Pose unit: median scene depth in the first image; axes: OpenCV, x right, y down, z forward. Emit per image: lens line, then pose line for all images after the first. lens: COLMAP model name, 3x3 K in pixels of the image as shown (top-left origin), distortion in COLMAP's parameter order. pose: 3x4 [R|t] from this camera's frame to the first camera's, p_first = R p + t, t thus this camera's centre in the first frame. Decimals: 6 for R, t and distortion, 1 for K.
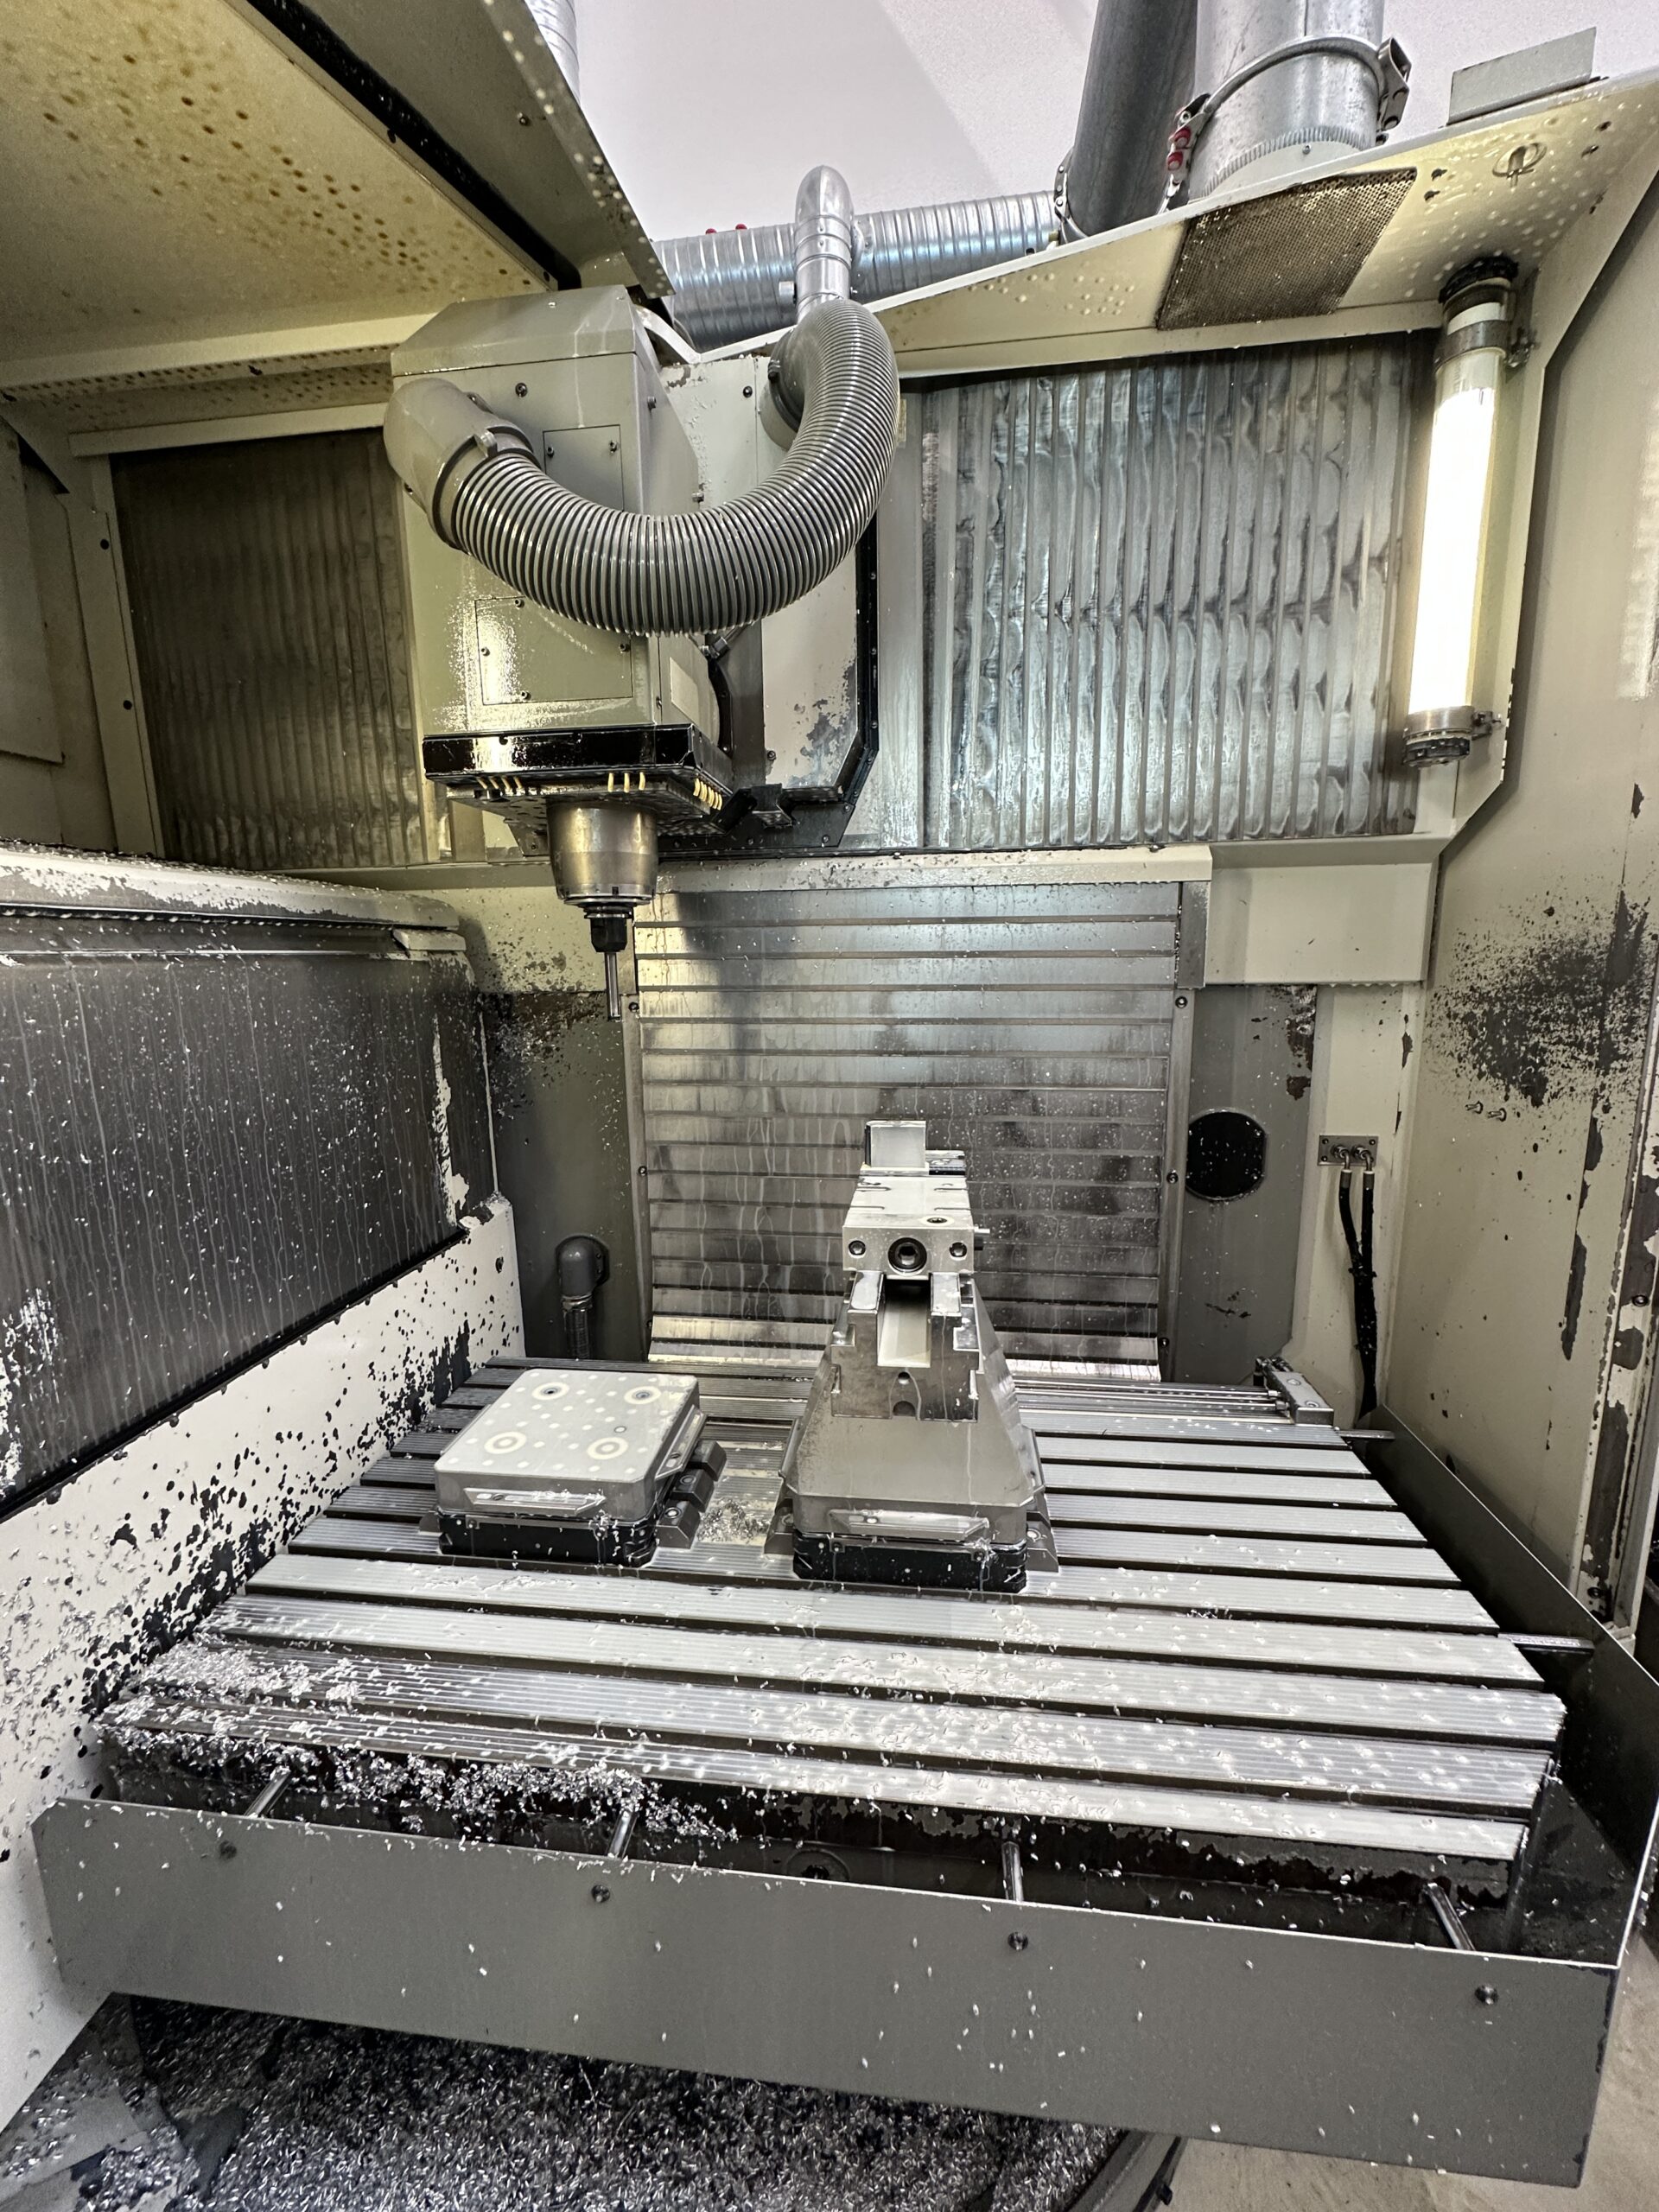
lens RADIAL K [[888.3, 0, 829.5], [0, 888.3, 1106.0], [0, 0, 1]] dist [-0.002873, 0.000149]
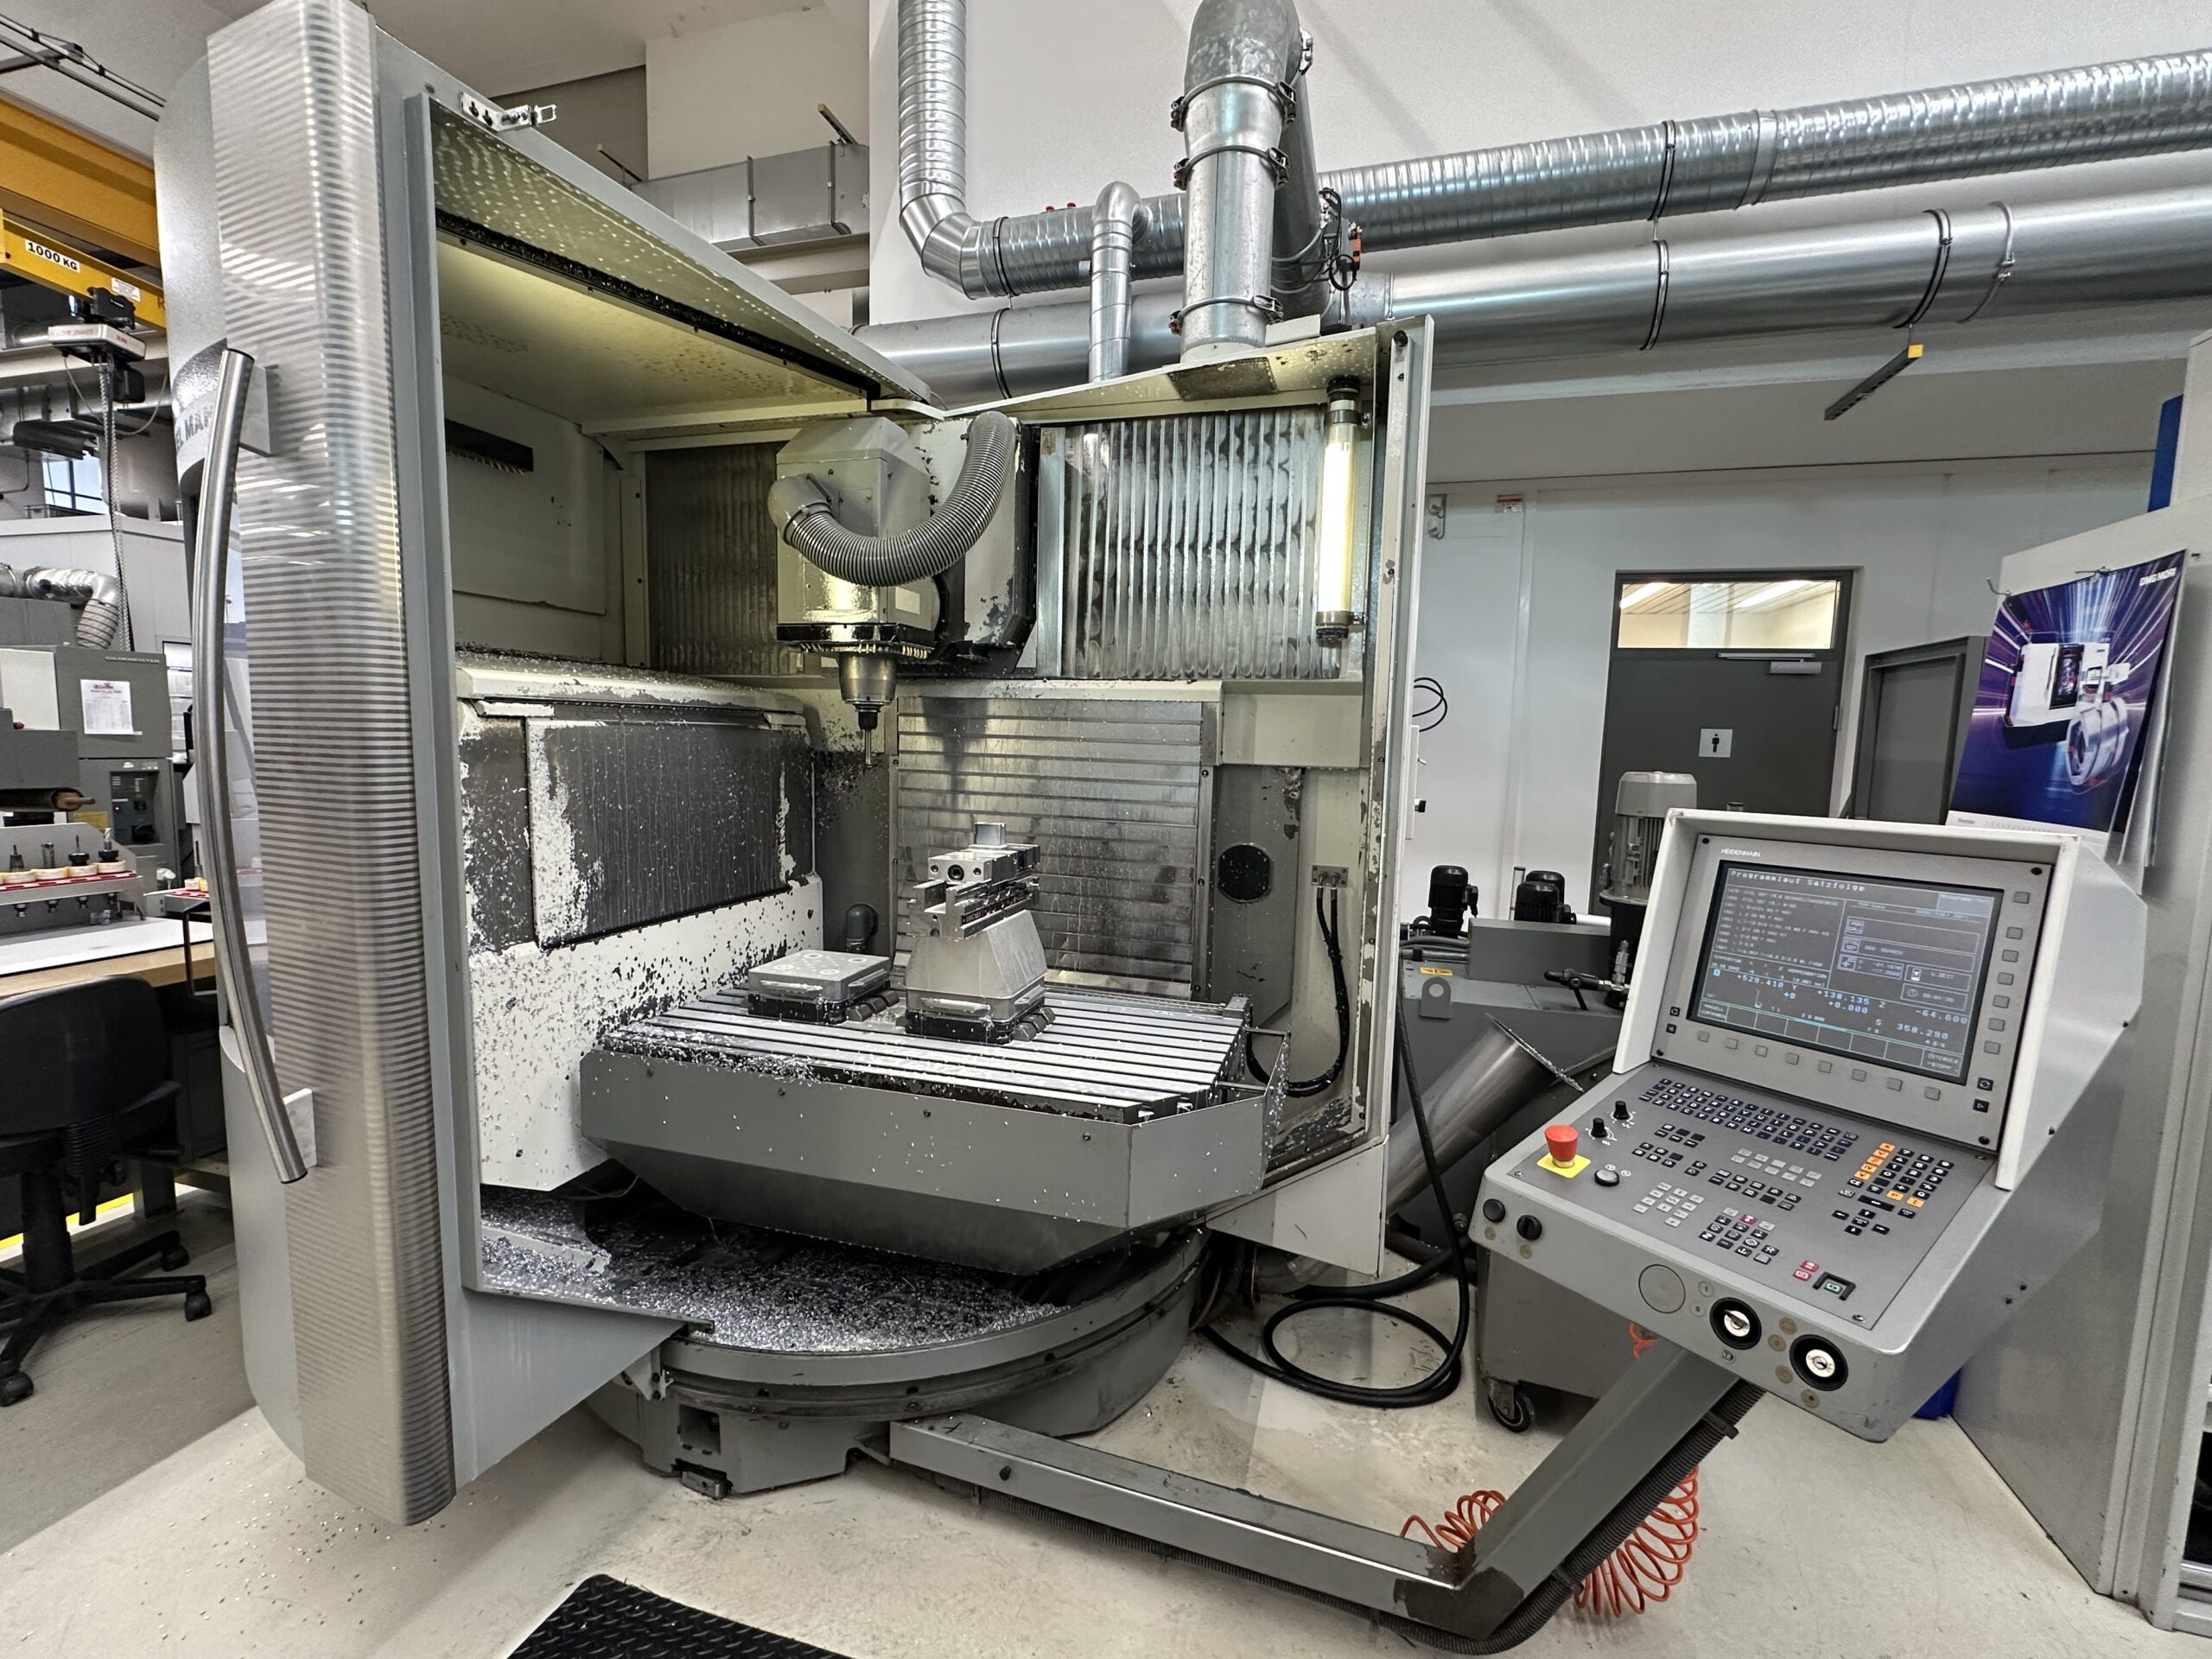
lens RADIAL K [[976.4, 0, 1106.0], [0, 976.4, 829.5], [0, 0, 1]] dist [0.001030, 0.000033]
pose [[0.985480, 0.056280, -0.160193, 0.525442], [-0.067815, 0.995414, -0.067467, 0.125108], [0.155661, 0.077350, 0.984777, -0.831021]]
